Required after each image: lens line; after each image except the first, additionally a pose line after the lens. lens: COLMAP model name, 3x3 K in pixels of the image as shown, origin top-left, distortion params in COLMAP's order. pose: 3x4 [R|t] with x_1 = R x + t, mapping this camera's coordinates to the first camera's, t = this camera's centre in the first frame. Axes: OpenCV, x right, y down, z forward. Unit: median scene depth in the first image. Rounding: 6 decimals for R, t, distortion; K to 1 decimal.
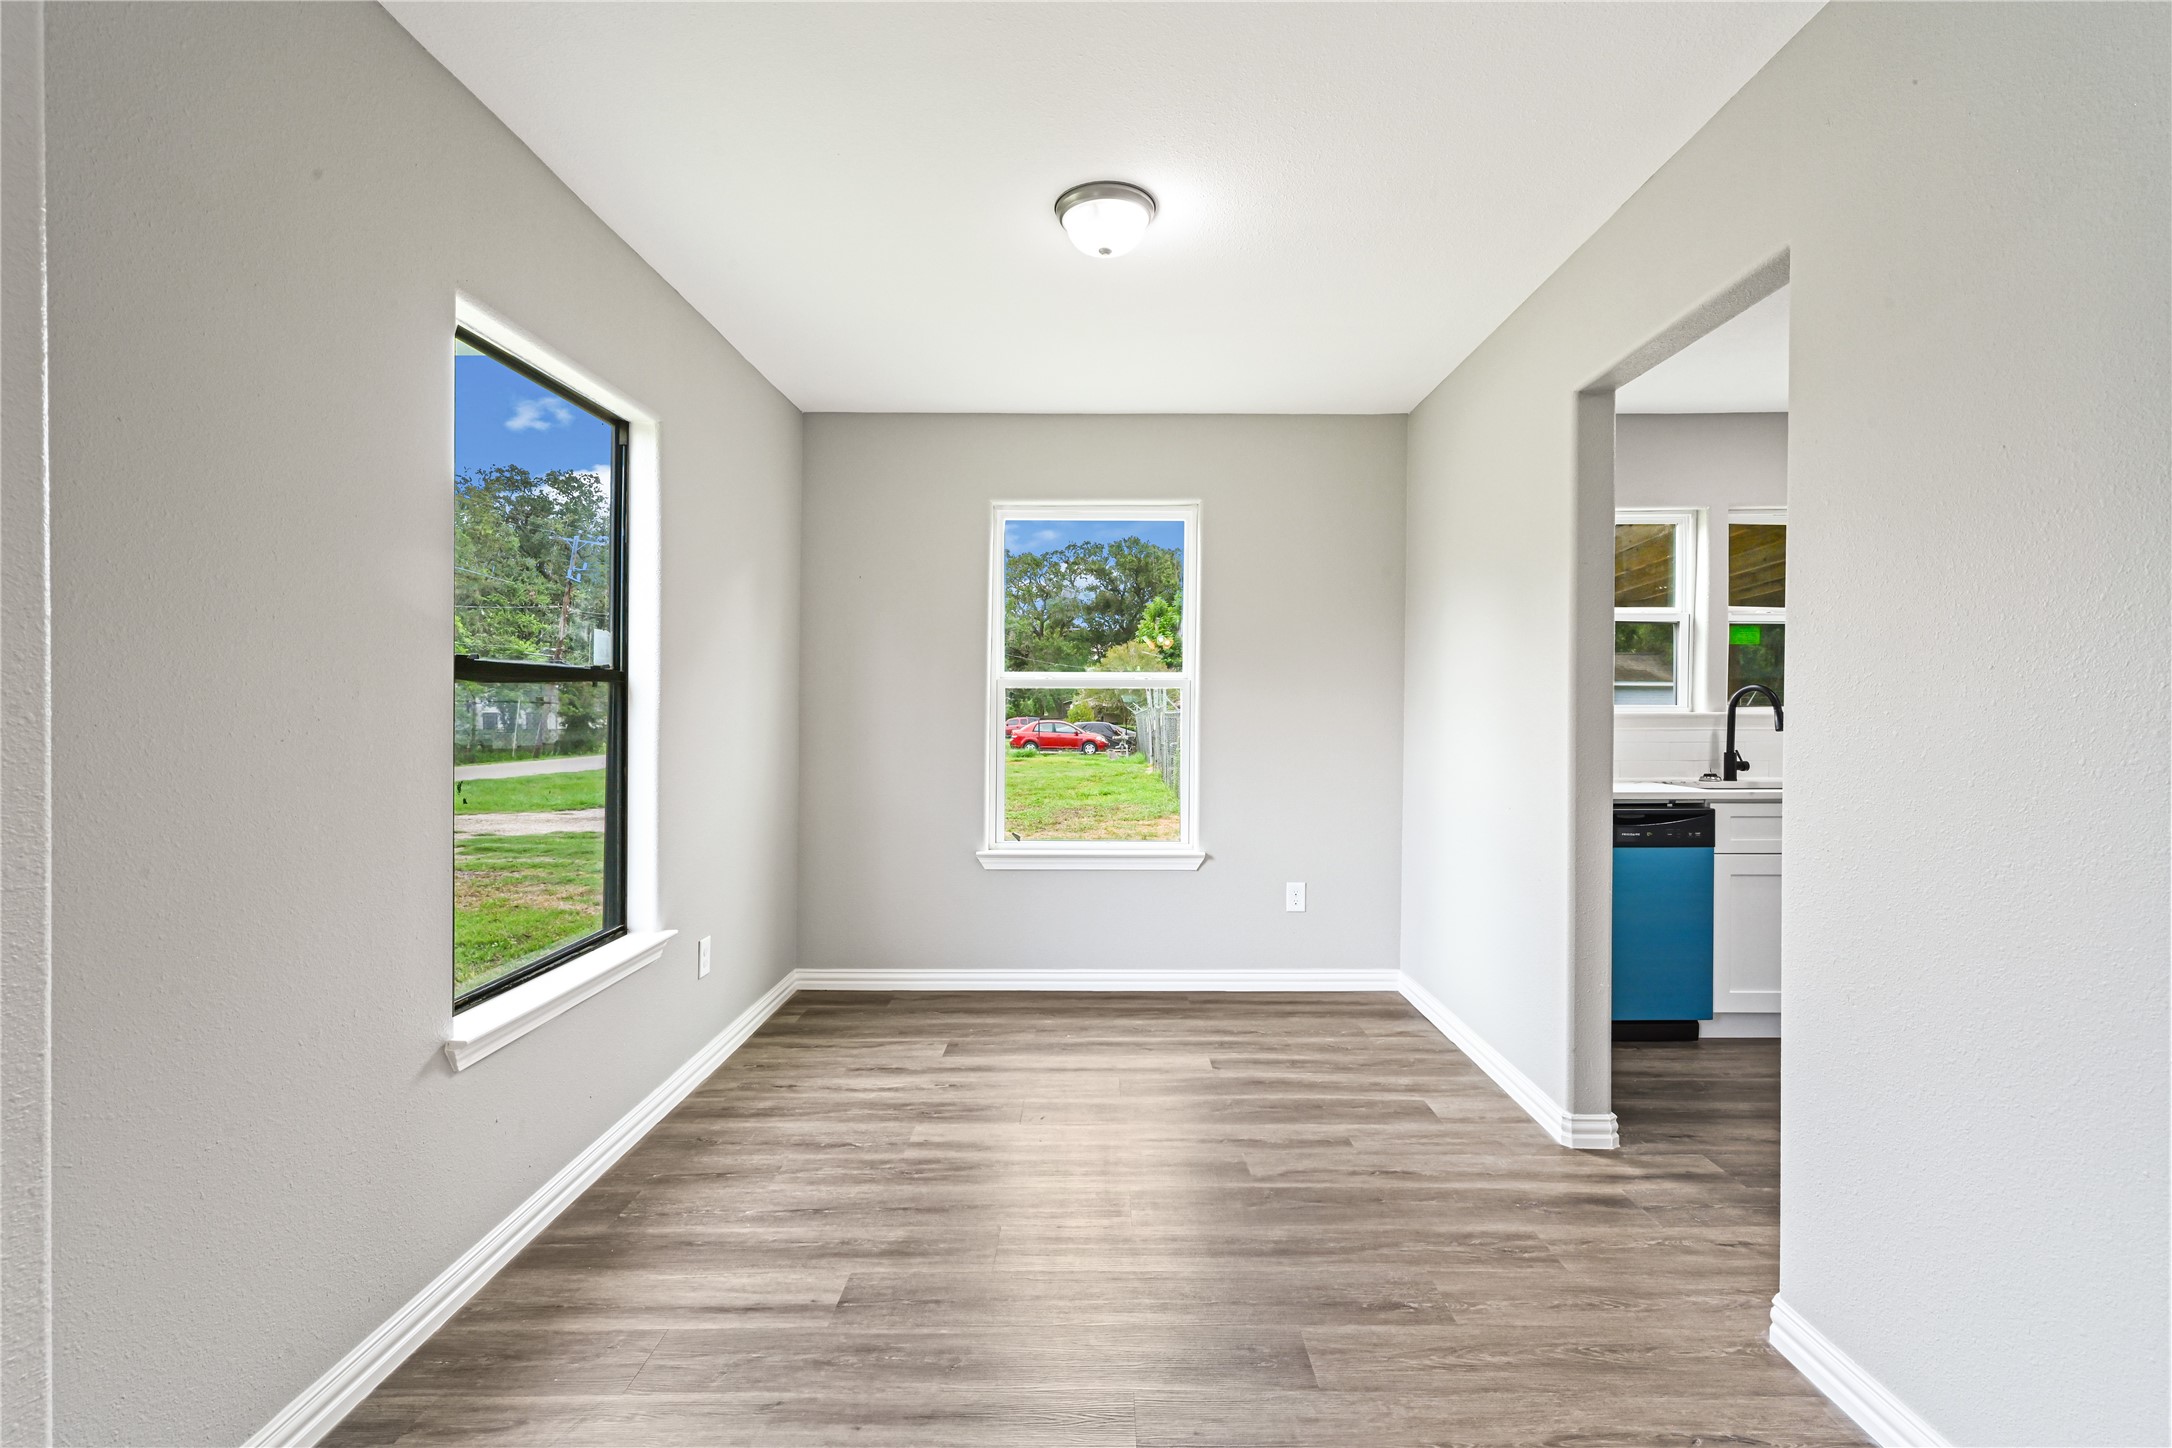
lens RADIAL K [[969.2, 0, 1084.3], [0, 969.2, 731.4], [0, 0, 1]] dist [0.002207, 0.000098]
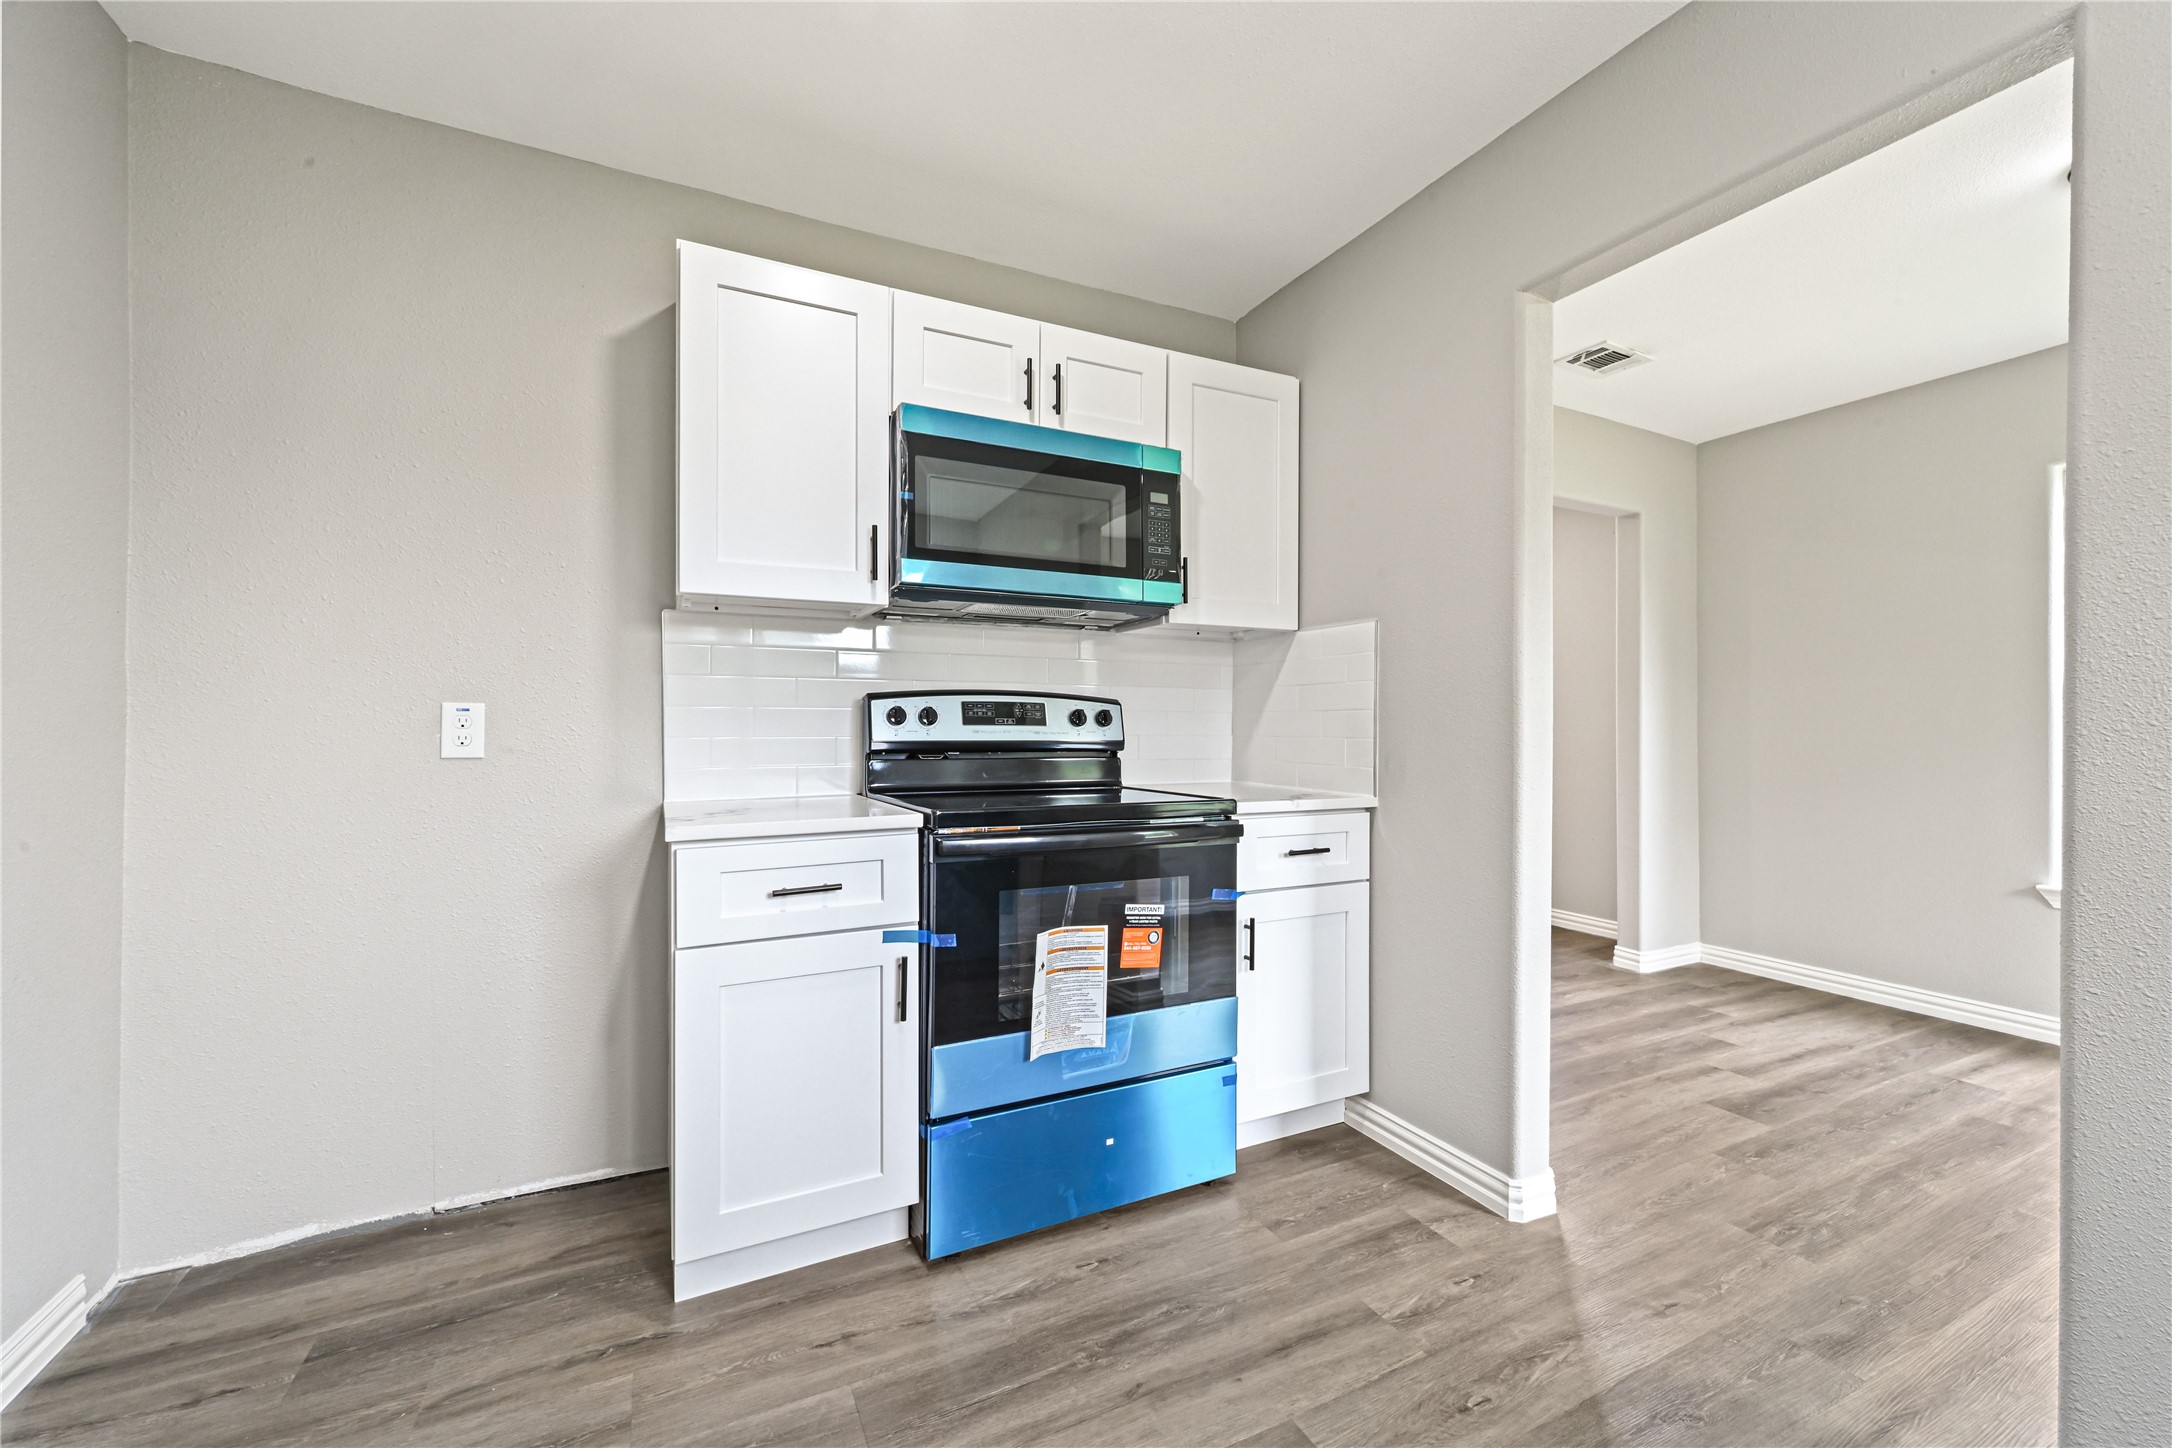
lens RADIAL K [[860.2, 0, 1089.8], [0, 860.2, 729.8], [0, 0, 1]] dist [0.001700, 0.000058]
pose [[-0.896828, -0.003870, -0.442362, 1.622324], [-0.005451, 0.999982, 0.002302, 0.023946], [0.442346, 0.004476, -0.896834, 1.615768]]
